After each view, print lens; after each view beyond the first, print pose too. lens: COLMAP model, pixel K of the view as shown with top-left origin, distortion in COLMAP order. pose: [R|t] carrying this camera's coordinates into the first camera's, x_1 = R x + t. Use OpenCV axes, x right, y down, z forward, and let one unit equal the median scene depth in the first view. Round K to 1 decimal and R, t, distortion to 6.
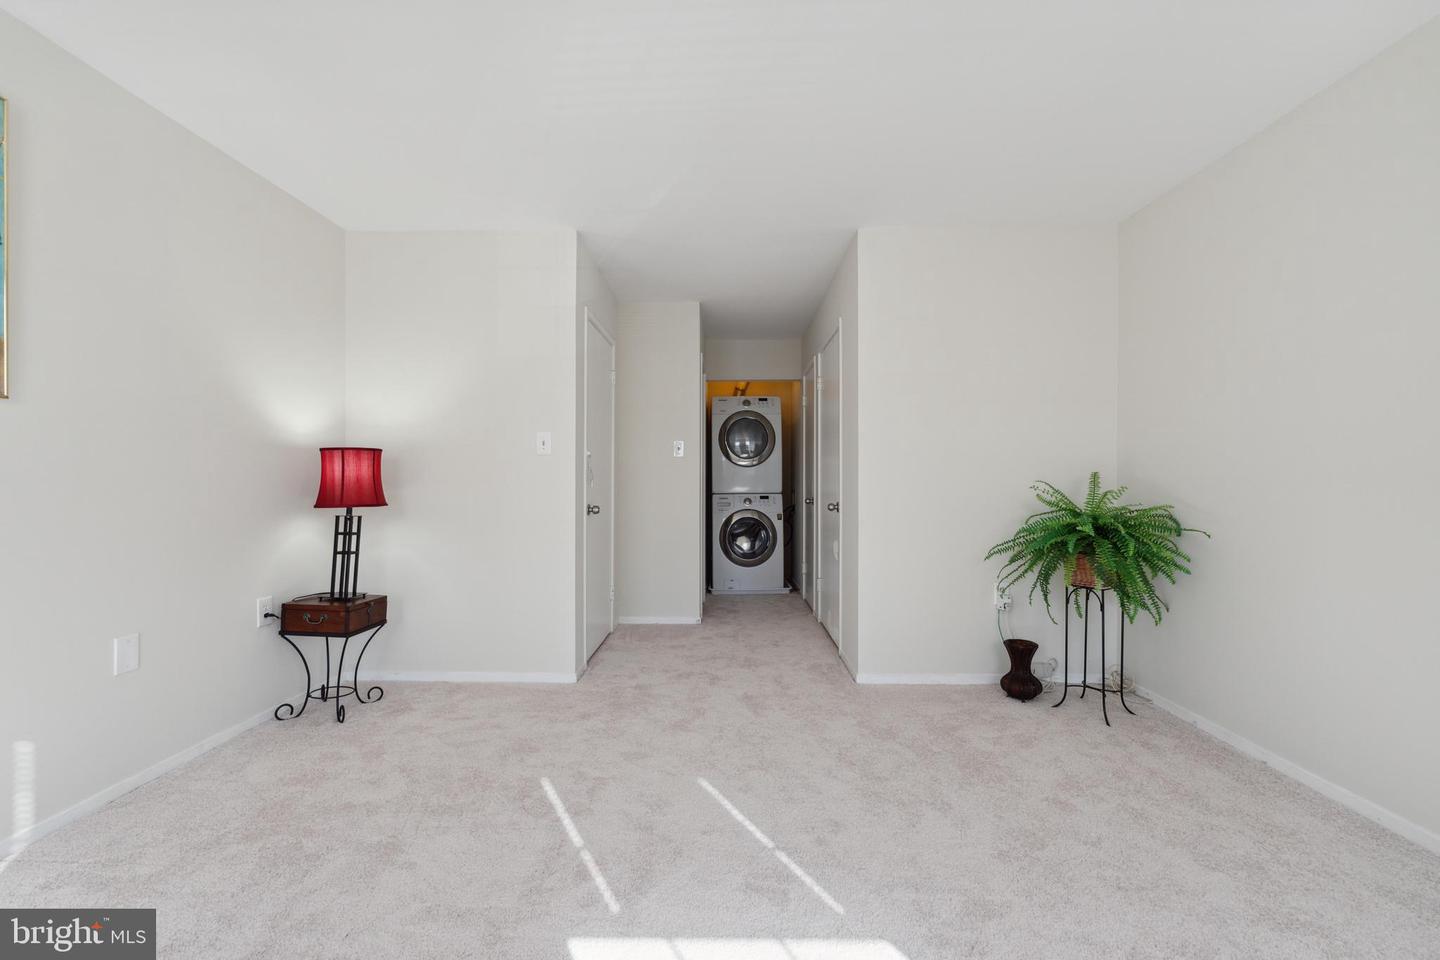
lens RADIAL K [[587.1, 0, 719.3], [0, 587.1, 486.3], [0, 0, 1]] dist [-0.000763, -0.001756]
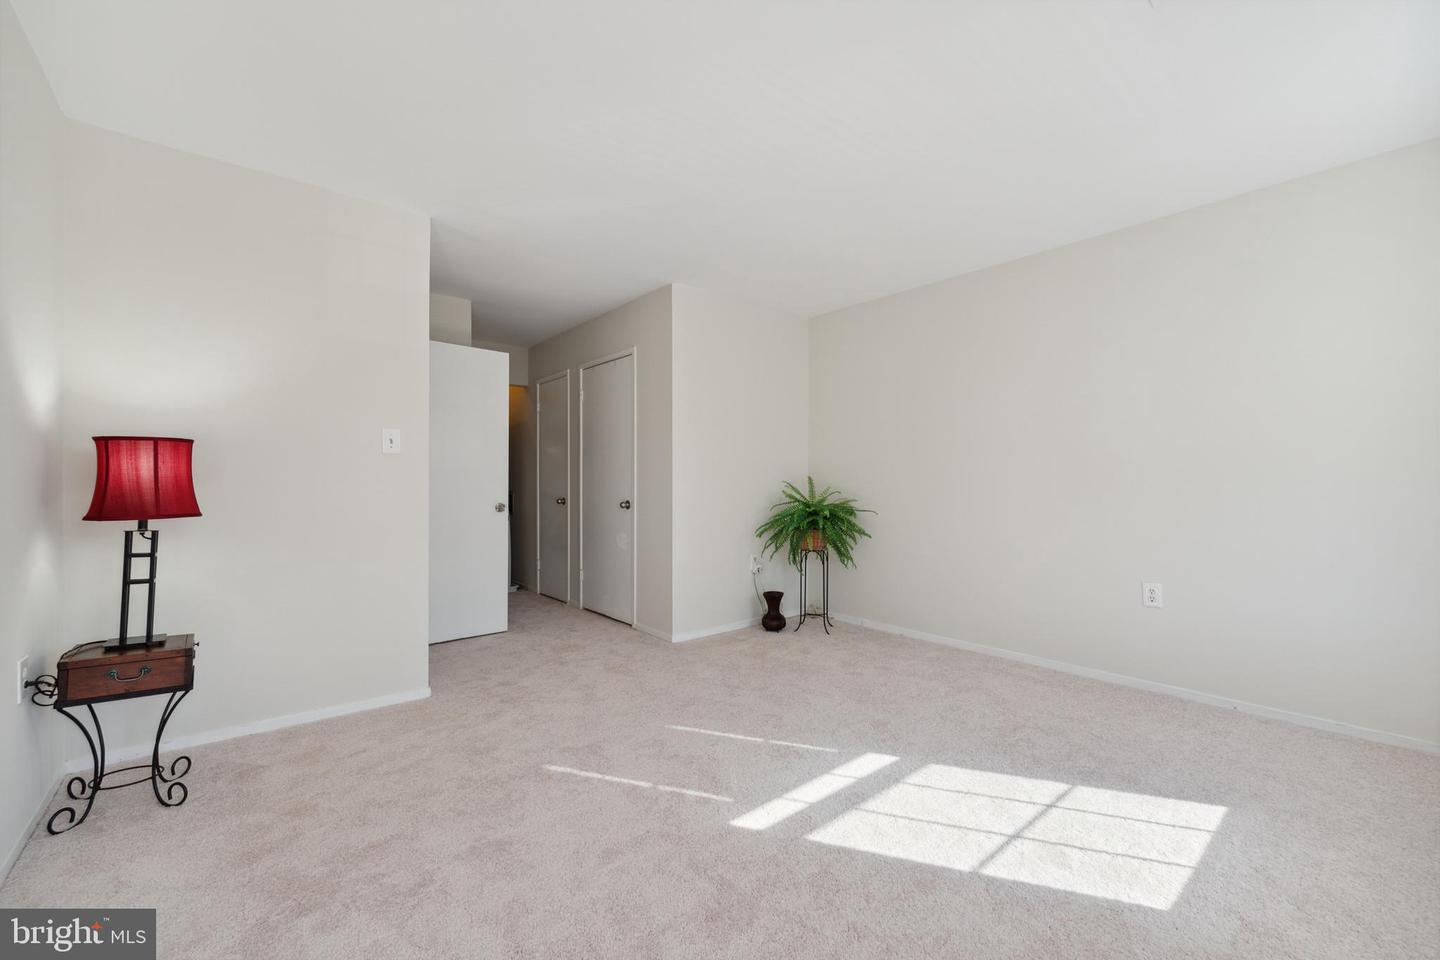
lens RADIAL K [[587.1, 0, 718.5], [0, 587.1, 477.7], [0, 0, 1]] dist [-0.000763, -0.001756]
pose [[0.754137, 0.004947, 0.656698, -0.570596], [0.003777, 0.999922, -0.011869, -0.004007], [-0.656706, 0.011431, 0.754060, -0.019356]]
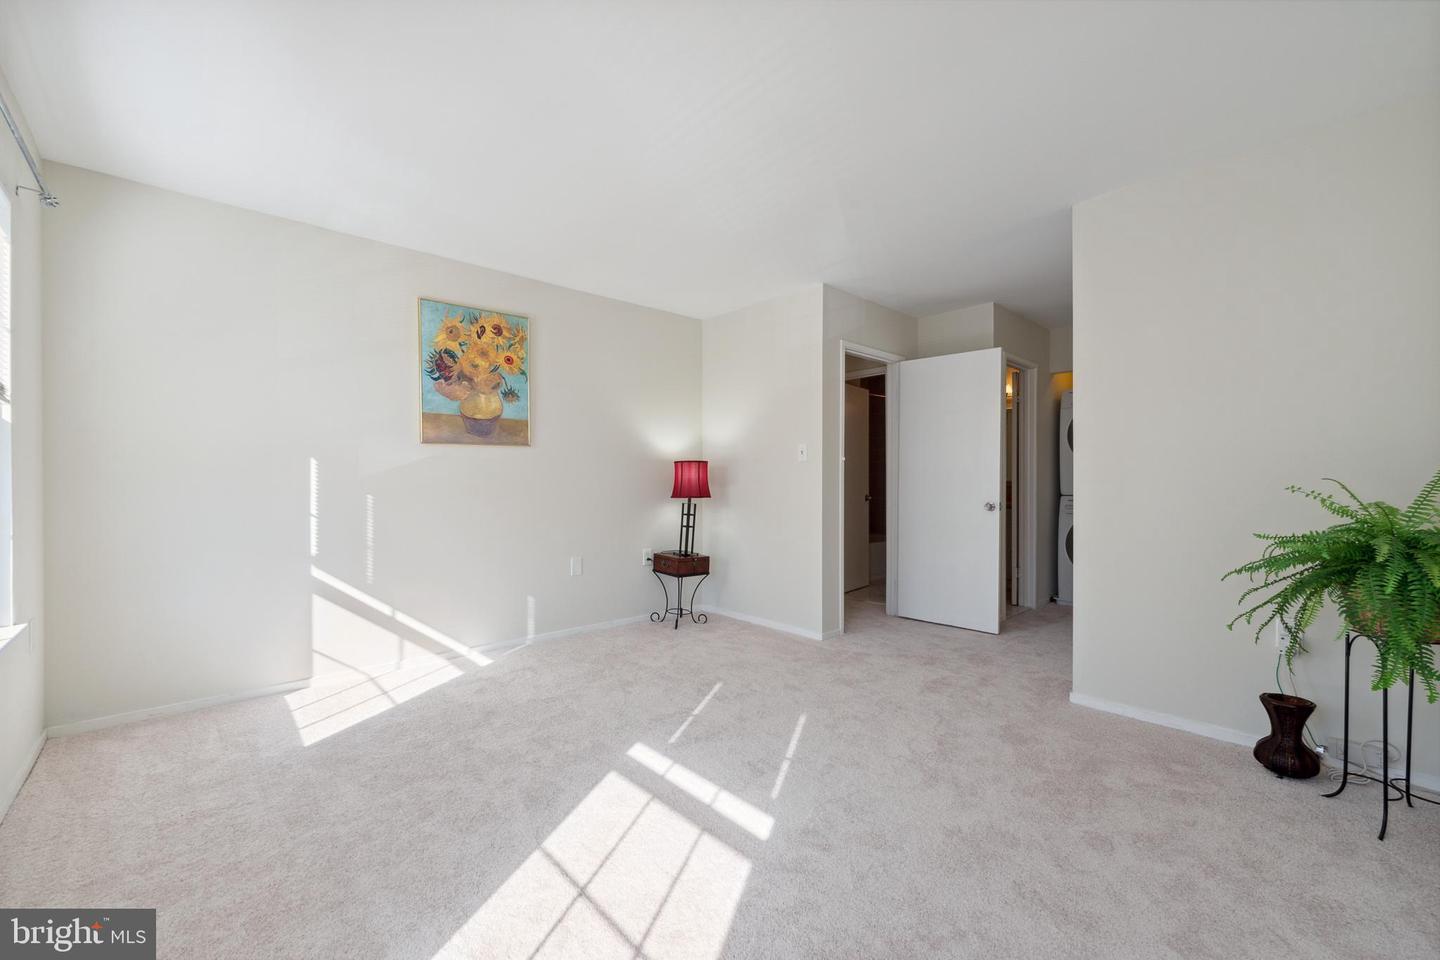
lens RADIAL K [[587.1, 0, 719.7], [0, 587.1, 484.1], [0, 0, 1]] dist [-0.000763, -0.001756]
pose [[0.684667, 0.003766, -0.728846, 0.584426], [-0.003962, 0.999991, 0.001445, -0.004389], [0.728845, 0.001898, 0.684676, -0.029102]]
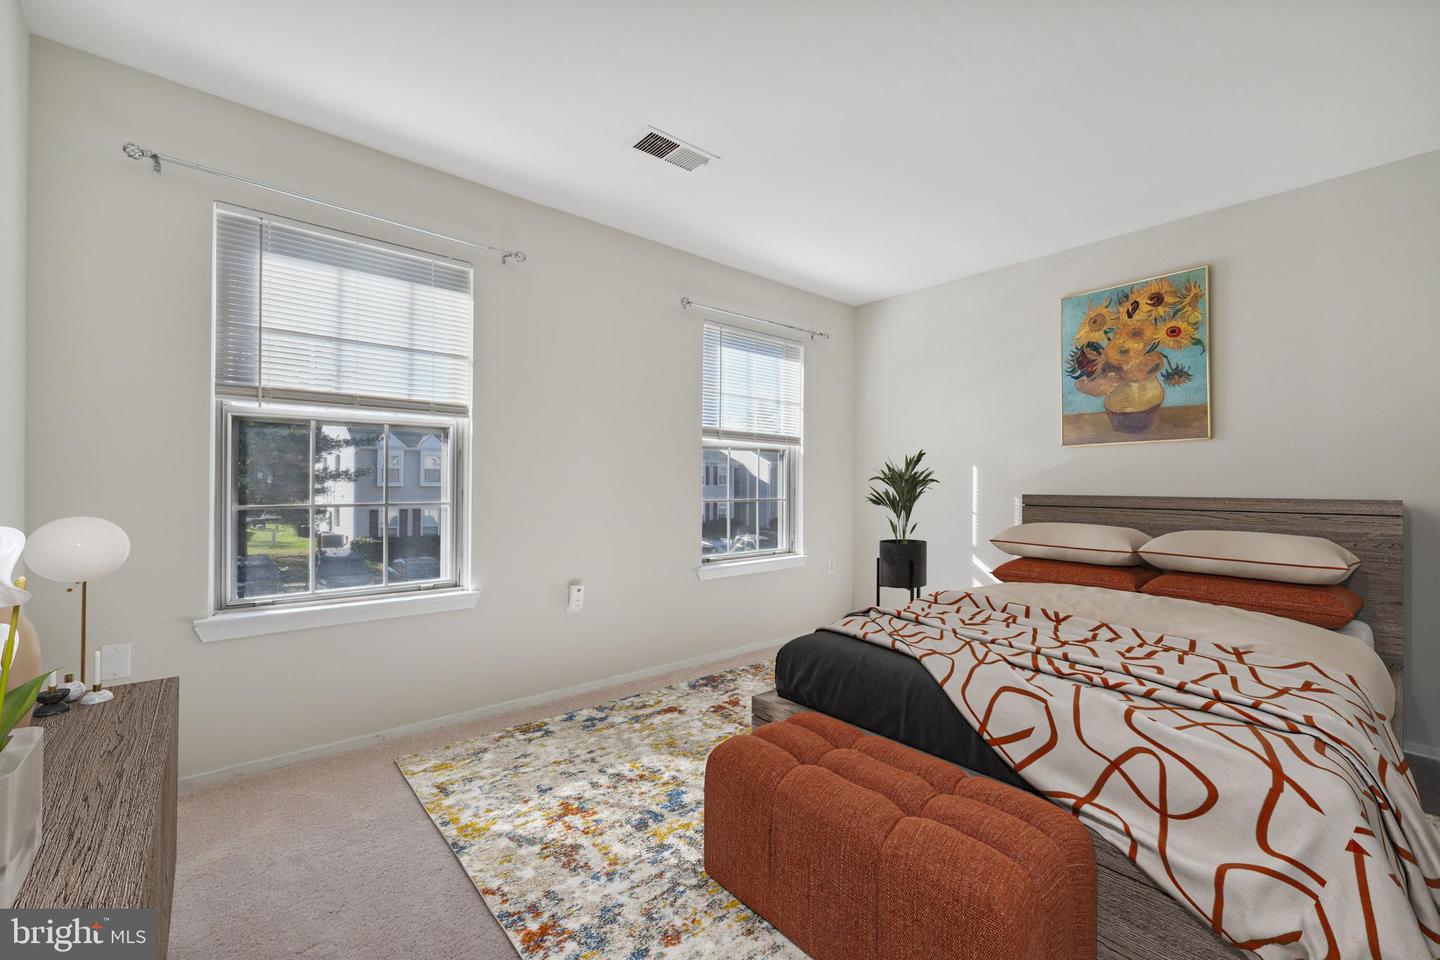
lens RADIAL K [[587.1, 0, 713.4], [0, 587.1, 480.8], [0, 0, 1]] dist [-0.000763, -0.001756]
pose [[-0.757052, -0.009022, -0.653293, 0.582975], [-0.010715, 0.999942, -0.001392, -0.006567], [0.653267, 0.005946, -0.757104, 0.784252]]
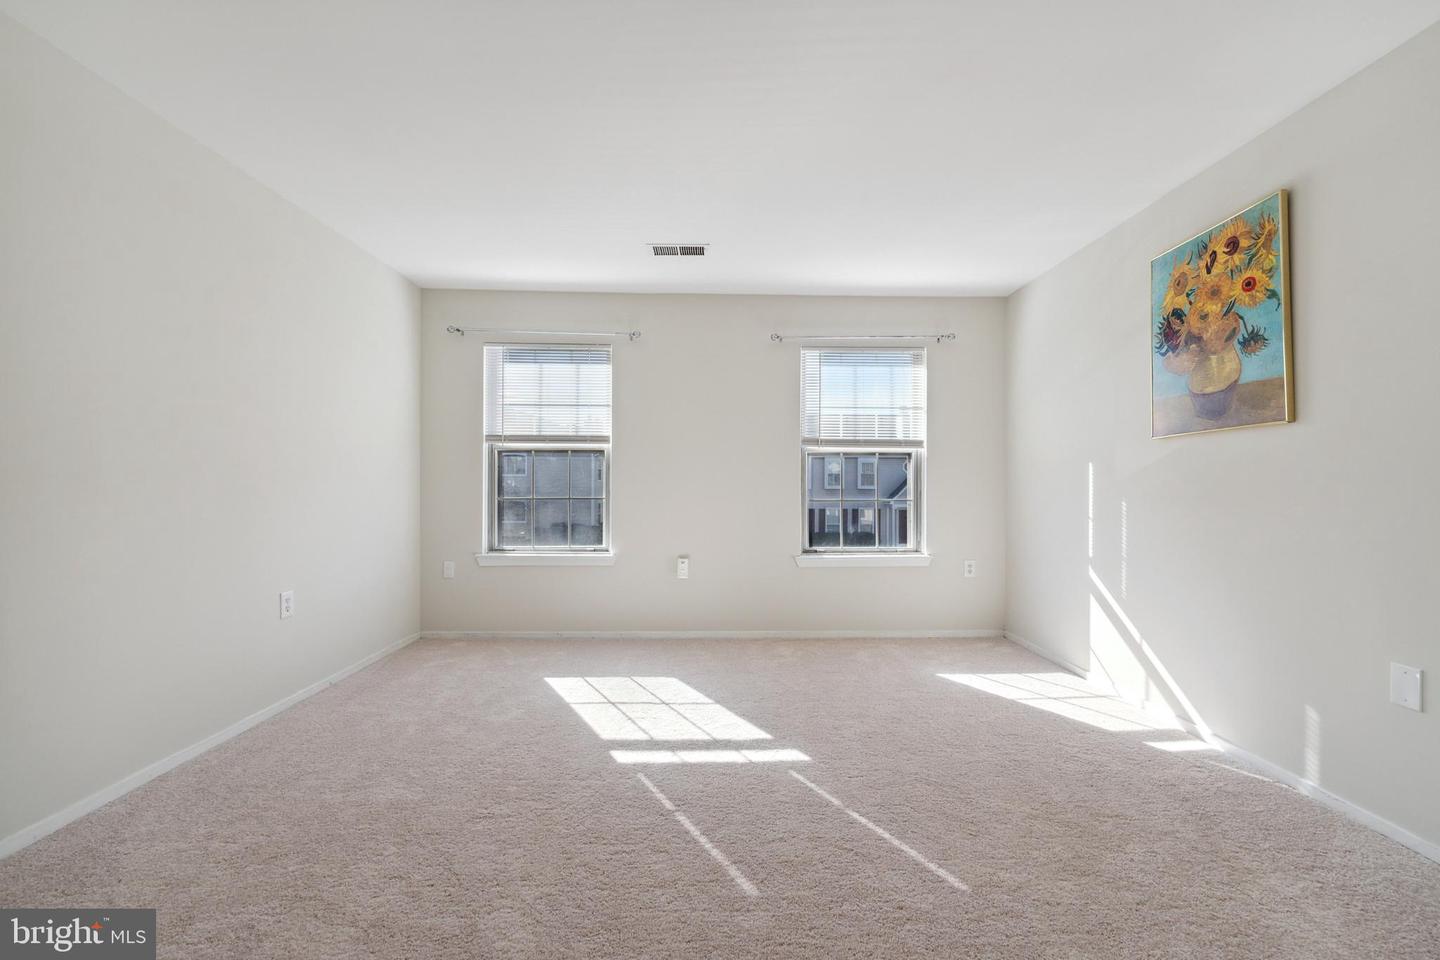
lens RADIAL K [[587.1, 0, 722.5], [0, 587.1, 475.0], [0, 0, 1]] dist [-0.000763, -0.001756]
pose [[-0.999558, -0.005133, -0.029277, 0.024164], [-0.004814, 0.999928, -0.010954, -0.011020], [0.029331, -0.010808, -0.999511, 1.295338]]
